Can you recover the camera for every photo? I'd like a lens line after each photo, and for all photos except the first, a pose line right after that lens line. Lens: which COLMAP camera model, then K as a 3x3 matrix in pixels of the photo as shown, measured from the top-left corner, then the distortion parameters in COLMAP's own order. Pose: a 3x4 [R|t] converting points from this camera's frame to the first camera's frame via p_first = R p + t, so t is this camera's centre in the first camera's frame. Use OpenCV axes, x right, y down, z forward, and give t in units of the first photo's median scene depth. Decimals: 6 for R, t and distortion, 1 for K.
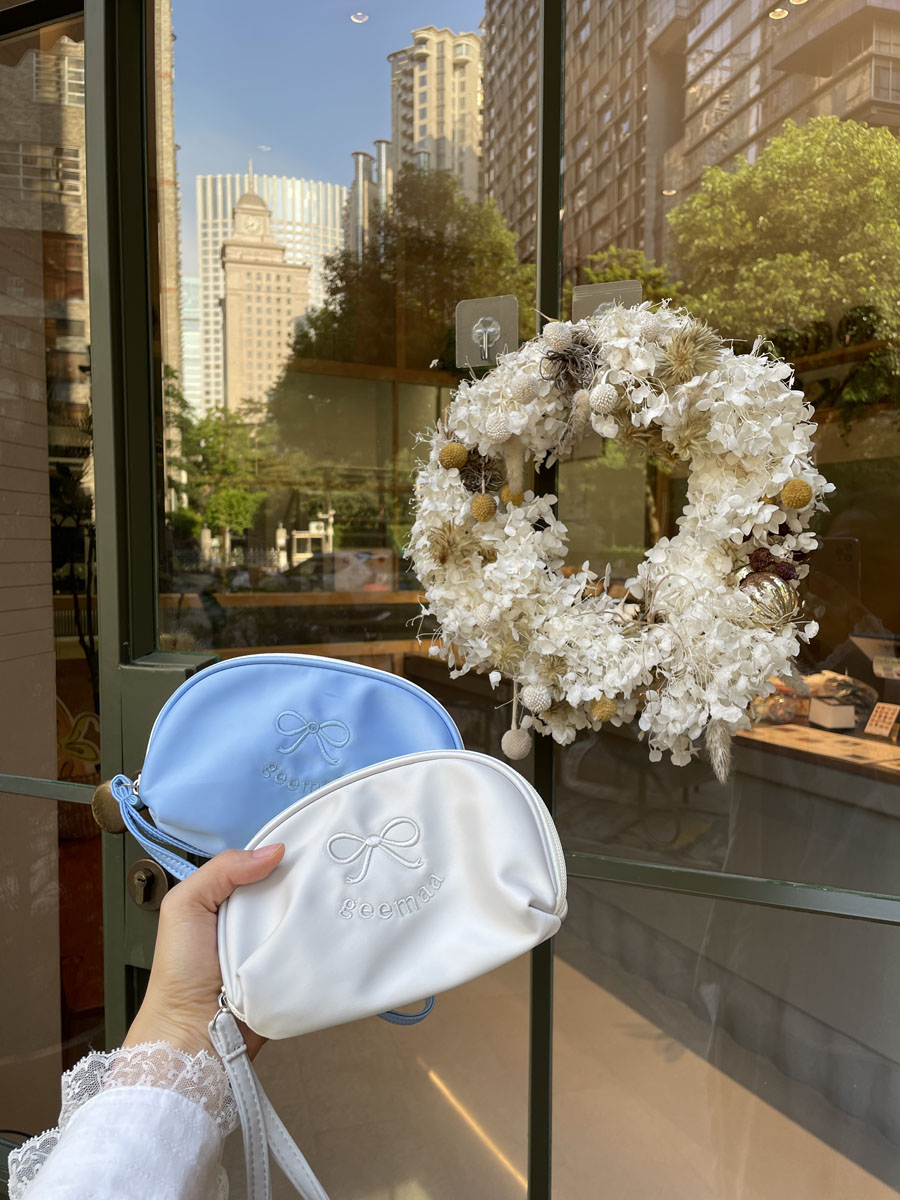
lens RADIAL K [[942.9, 0, 447.0], [0, 942.9, 624.7], [0, 0, 1]] dist [0.078740, -0.140518]
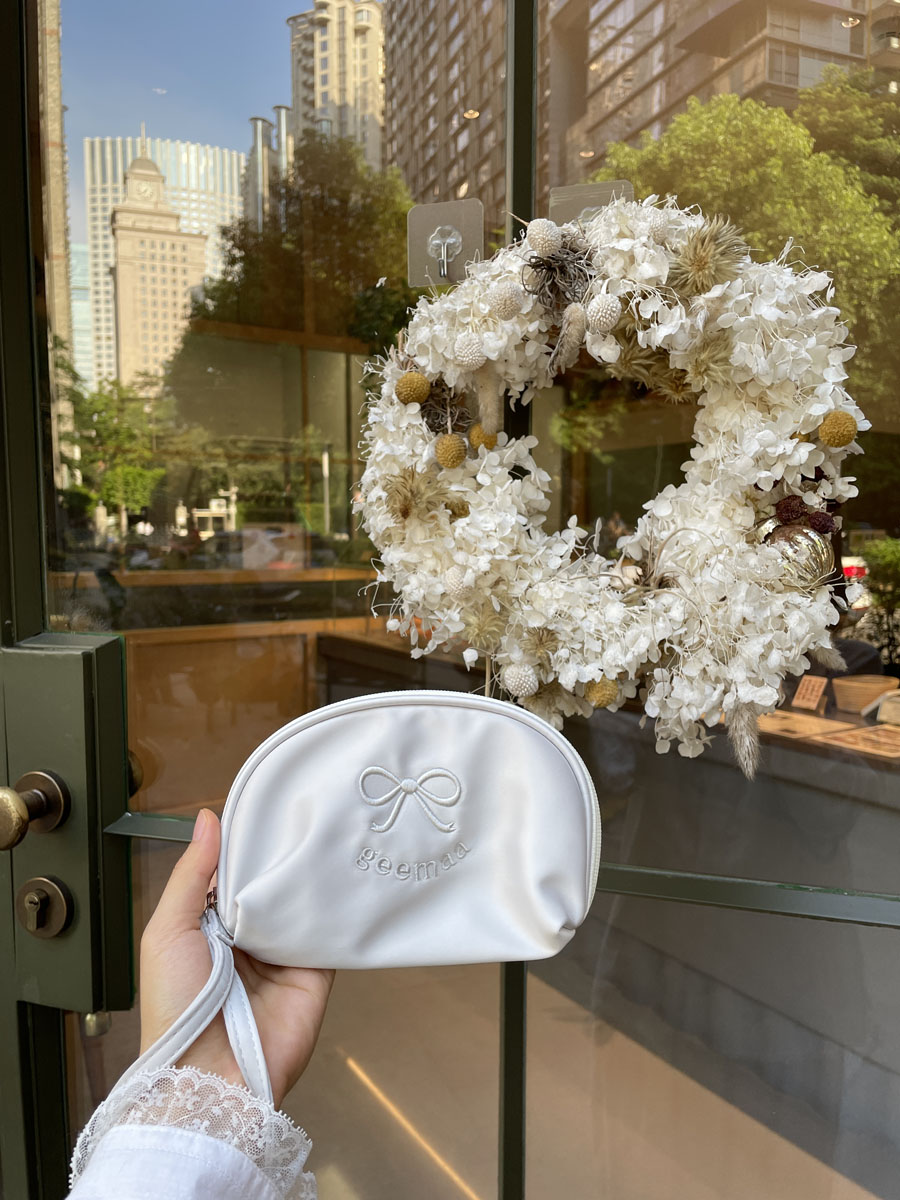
lens RADIAL K [[942.9, 0, 447.0], [0, 942.9, 624.7], [0, 0, 1]] dist [0.078740, -0.140518]
pose [[0.995107, -0.012375, 0.098020, -0.043392], [0.010222, 0.999696, 0.022437, 0.008548], [-0.098268, -0.021325, 0.994931, 0.159430]]
